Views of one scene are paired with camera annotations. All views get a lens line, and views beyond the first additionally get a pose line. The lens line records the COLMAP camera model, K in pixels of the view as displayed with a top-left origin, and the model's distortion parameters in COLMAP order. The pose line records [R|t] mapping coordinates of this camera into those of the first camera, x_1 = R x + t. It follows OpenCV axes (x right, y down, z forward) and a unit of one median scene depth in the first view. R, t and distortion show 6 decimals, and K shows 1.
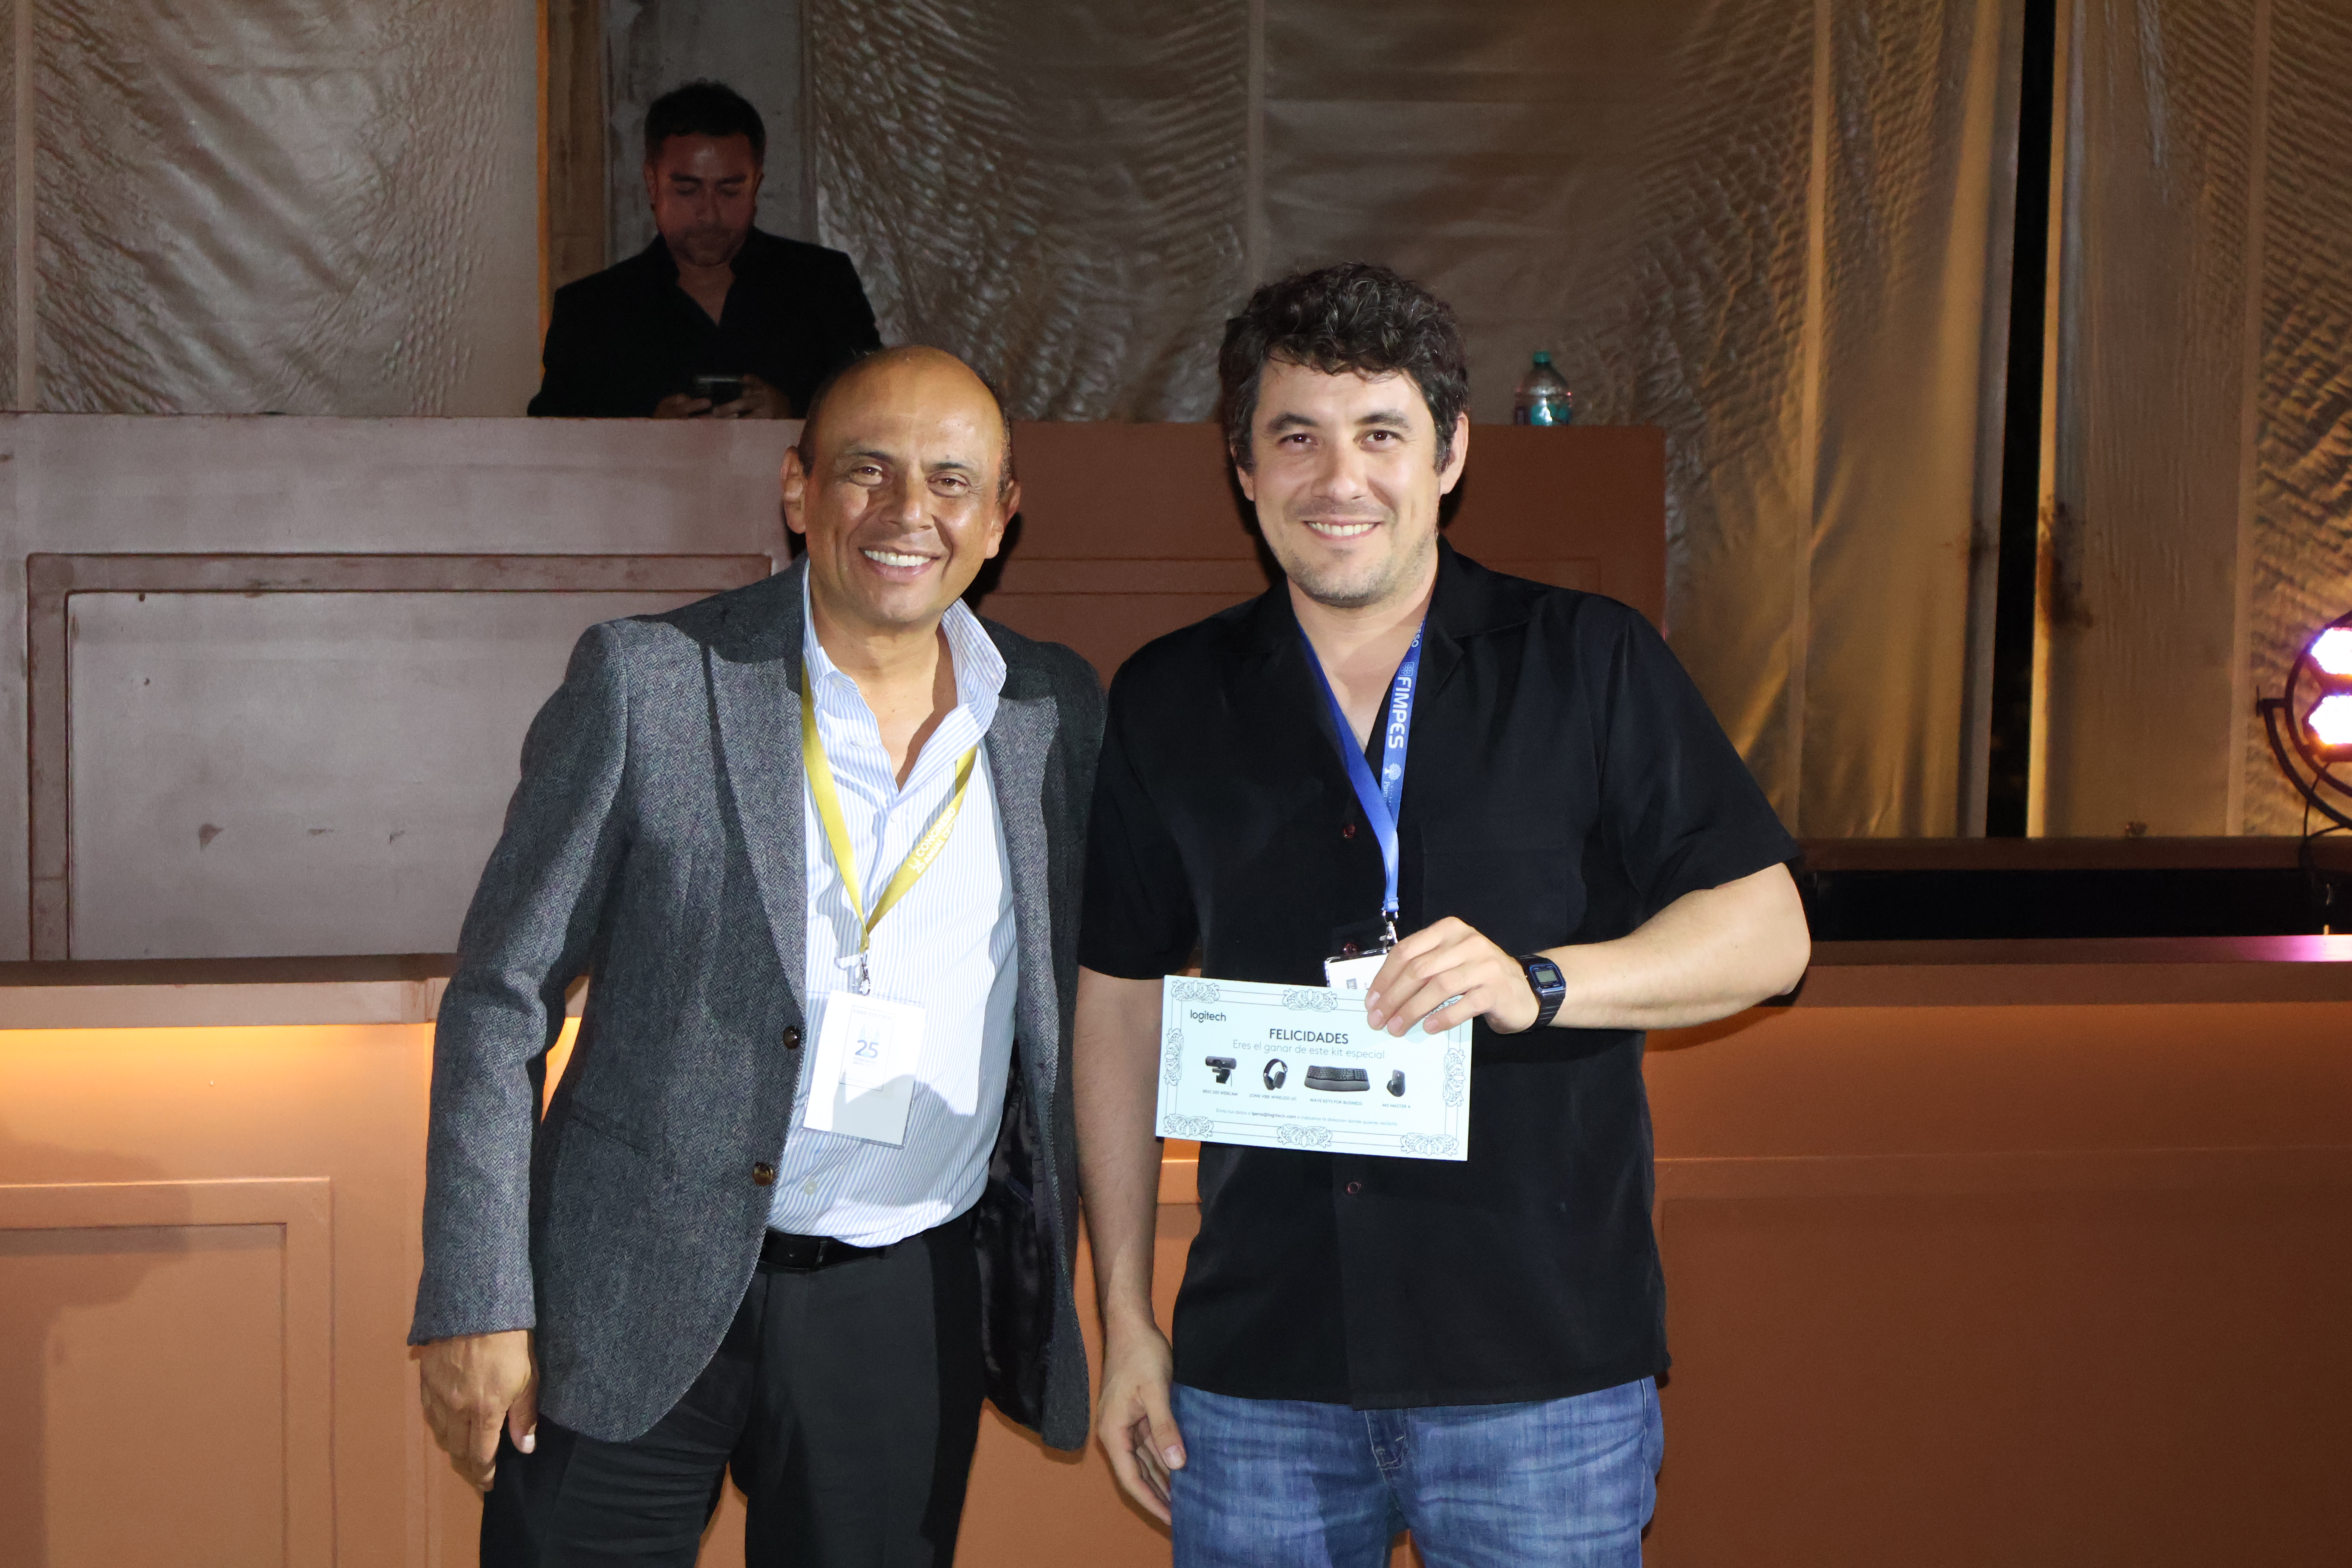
lens RADIAL K [[4749.1, 0, 1184.2], [0, 4749.1, 776.7], [0, 0, 1]] dist [0.006764, -0.042701]
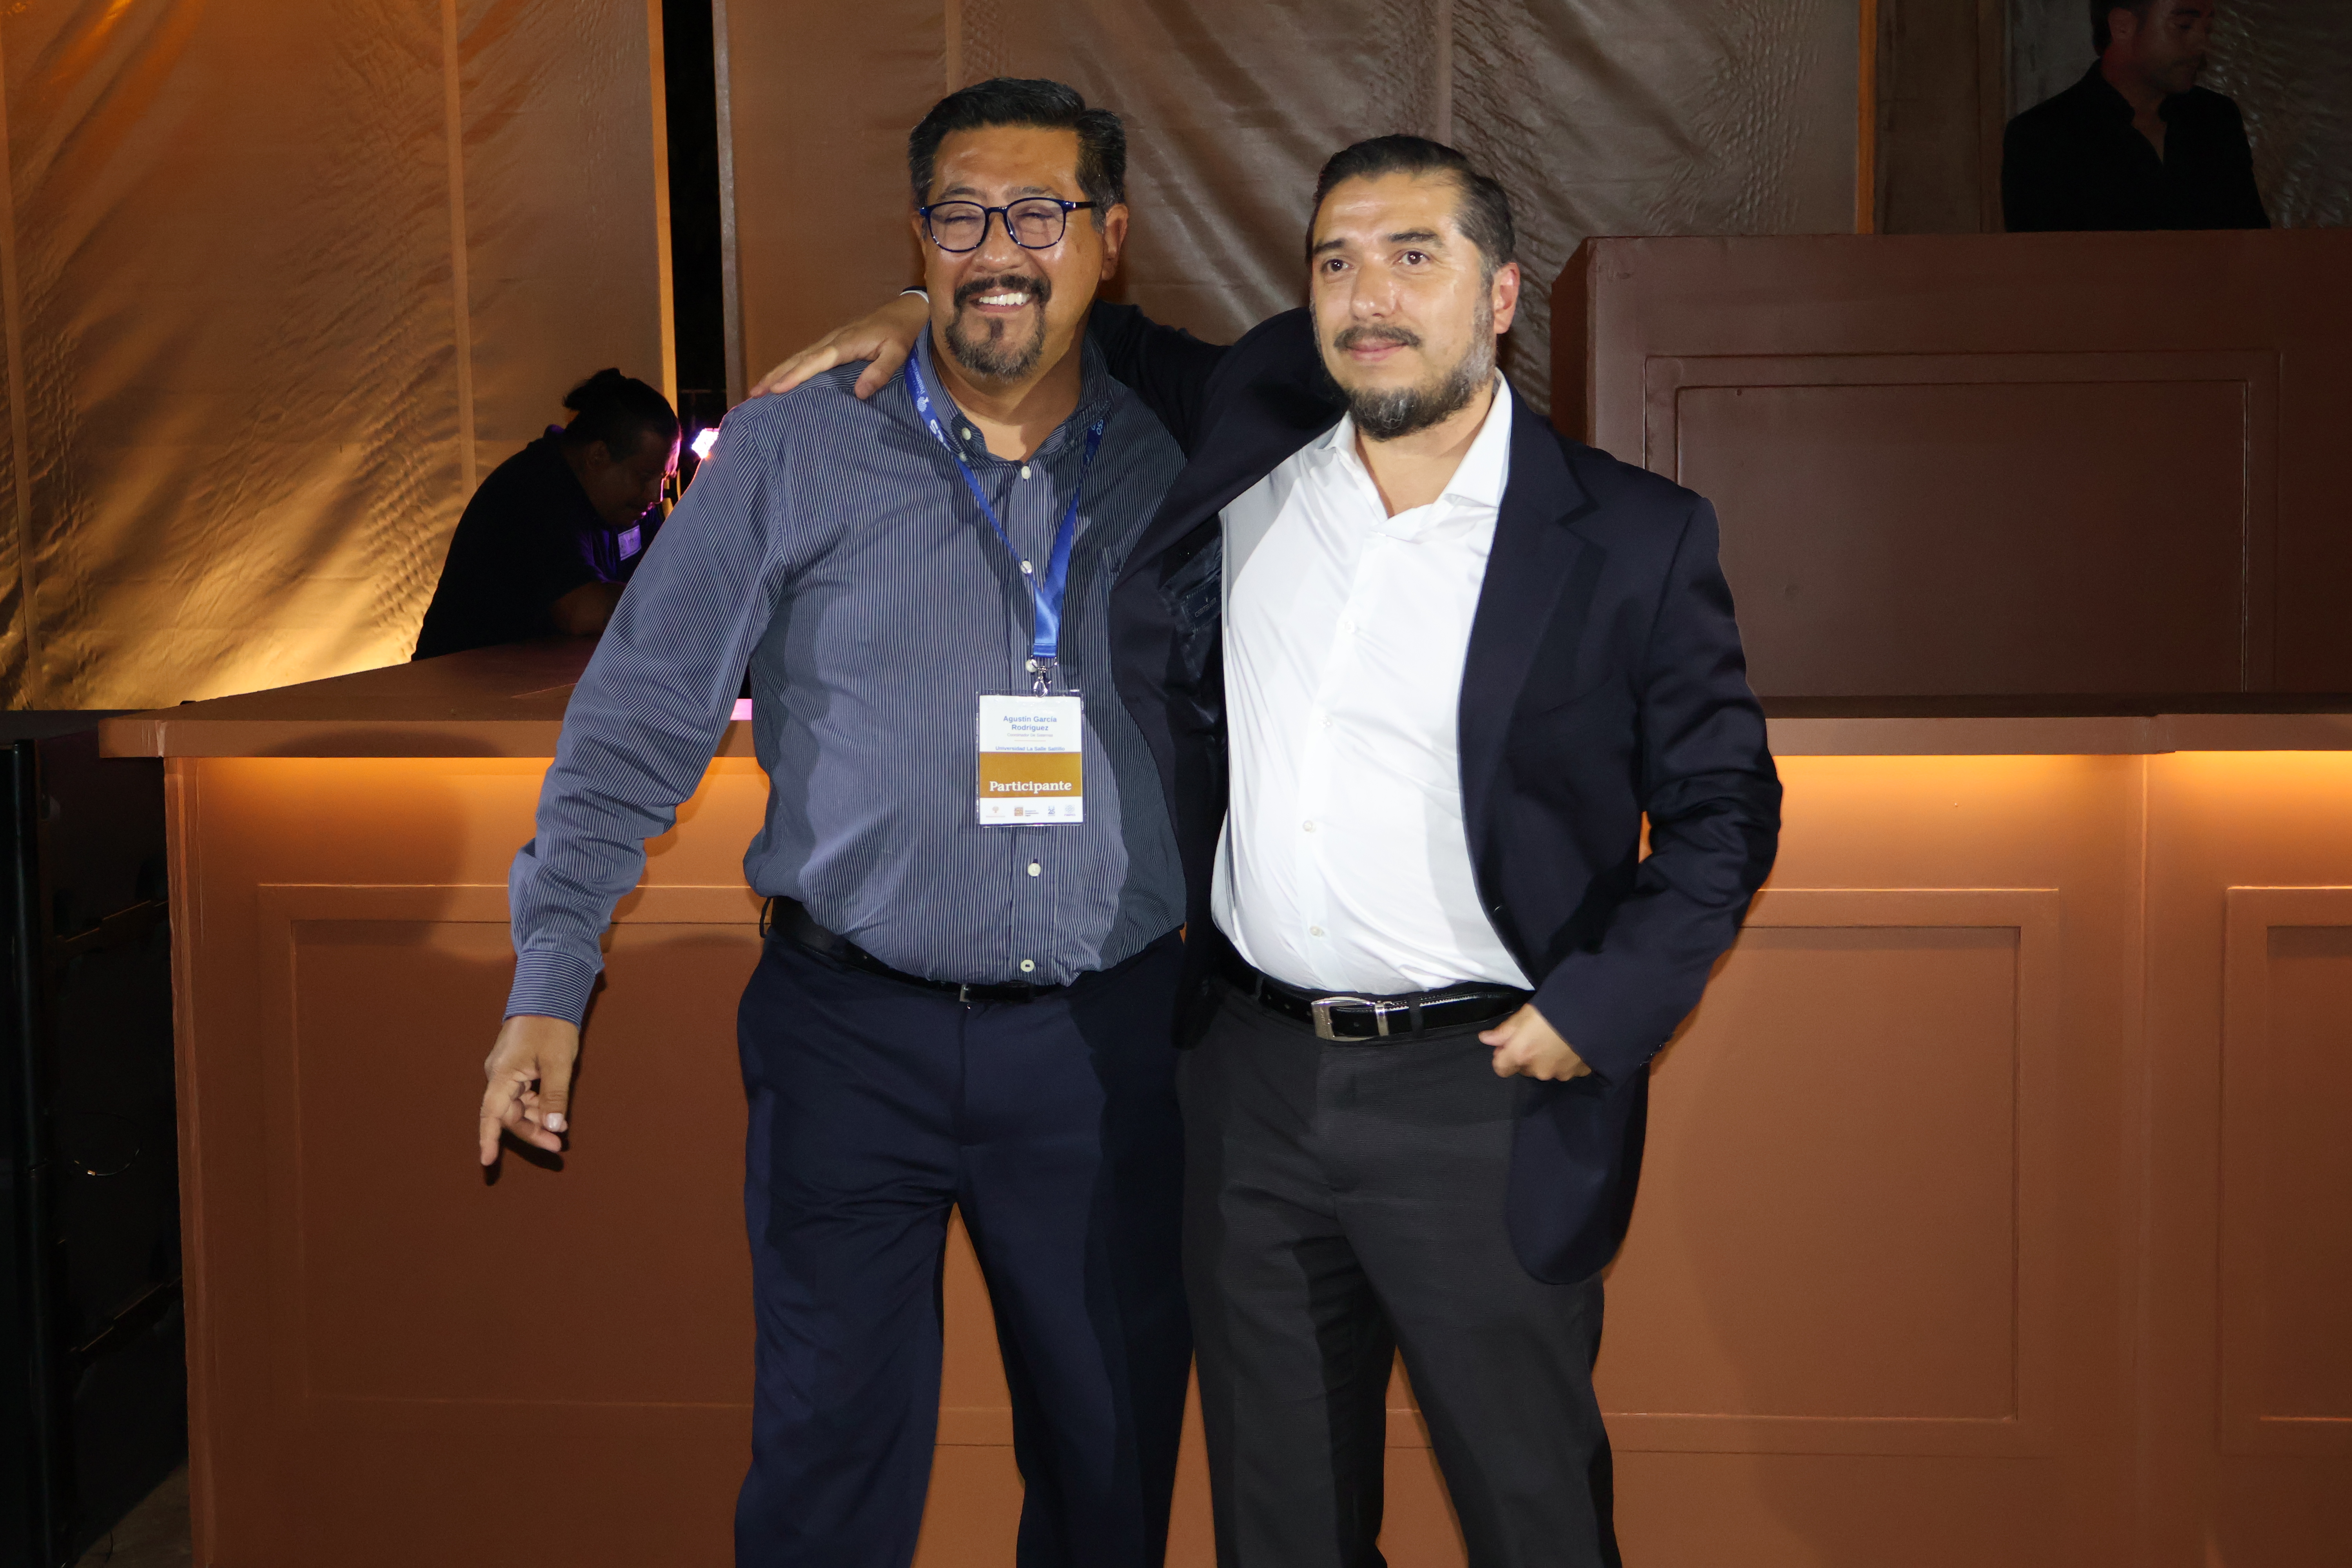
lens RADIAL K [[3684.3, 0, 1159.3], [0, 3684.3, 786.8], [0, 0, 1]] dist [0.007363, -0.083459]
pose [[0.966895, 0.012995, -0.254845, -0.064936], [0.002624, 0.998143, 0.060851, 0.002238], [0.255162, -0.059505, 0.965065, 0.036690]]
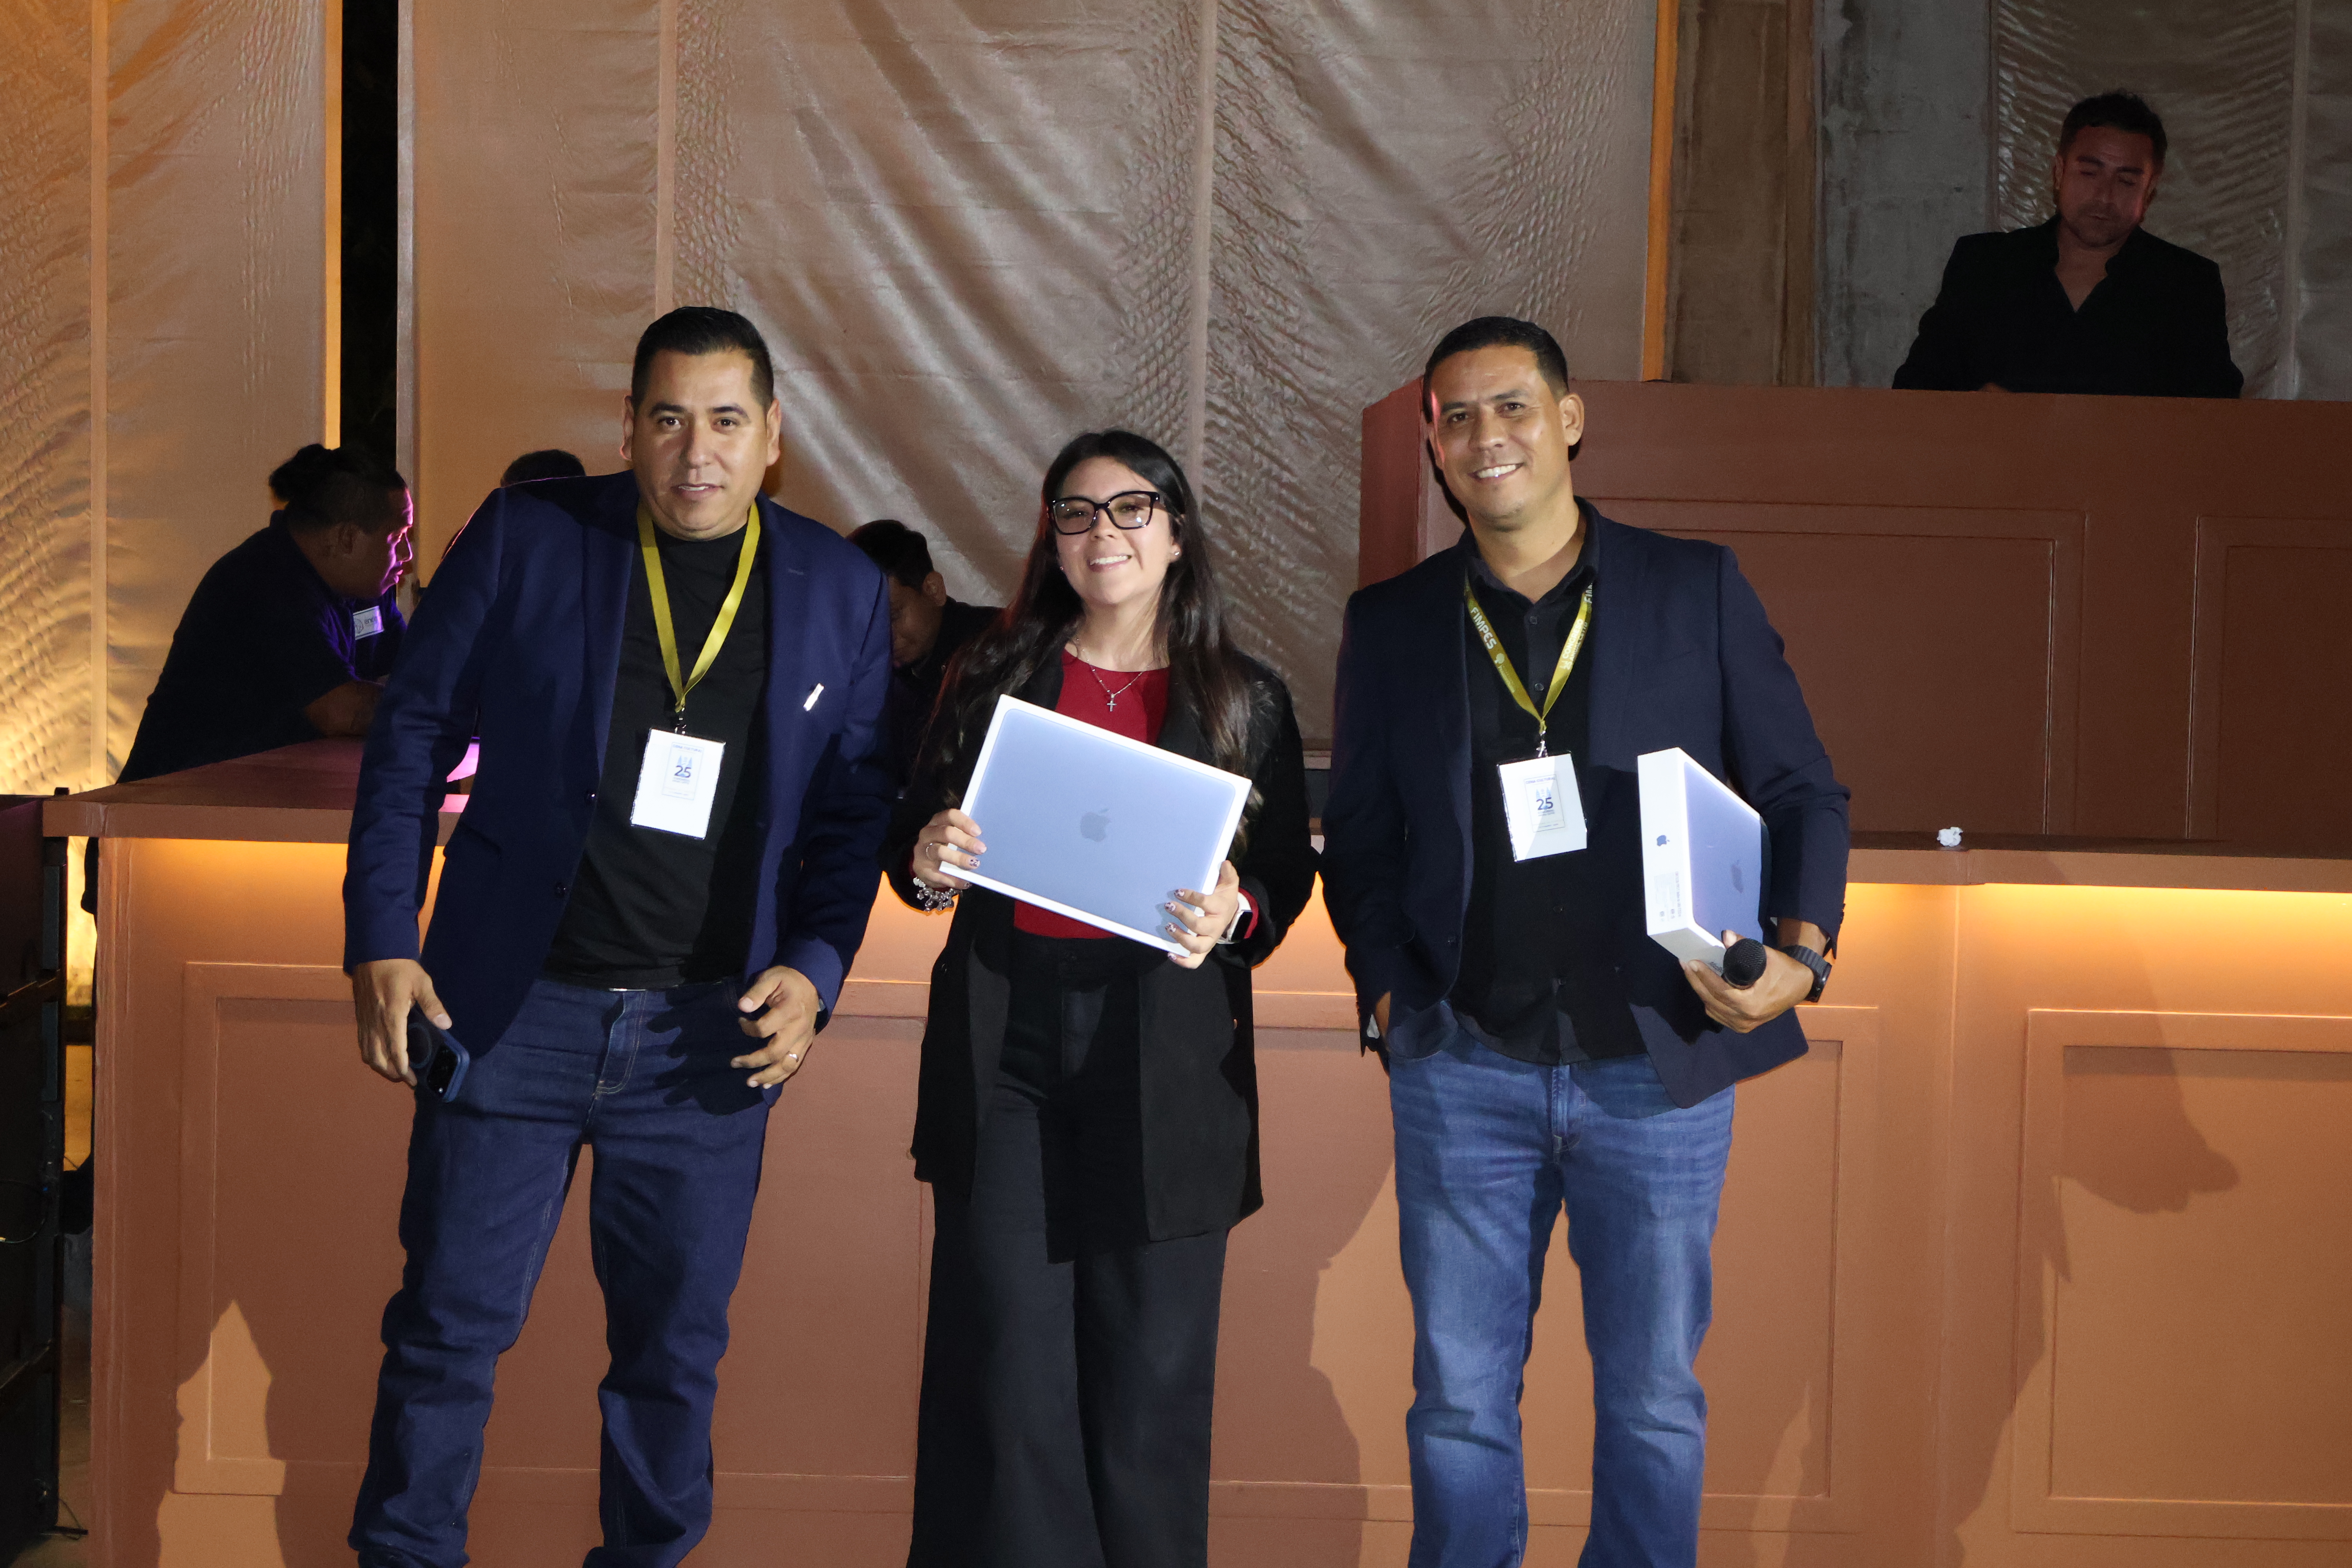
lens RADIAL K [[4588.7, 0, 1177.7], [0, 4588.7, 786.7], [0, 0, 1]] dist [0.002570, -0.157464]
pose [[0.987039, 0.032994, -0.157051, -0.069172], [-0.030062, 0.999327, 0.021005, 0.002685], [0.157638, -0.016011, 0.987367, -0.088608]]
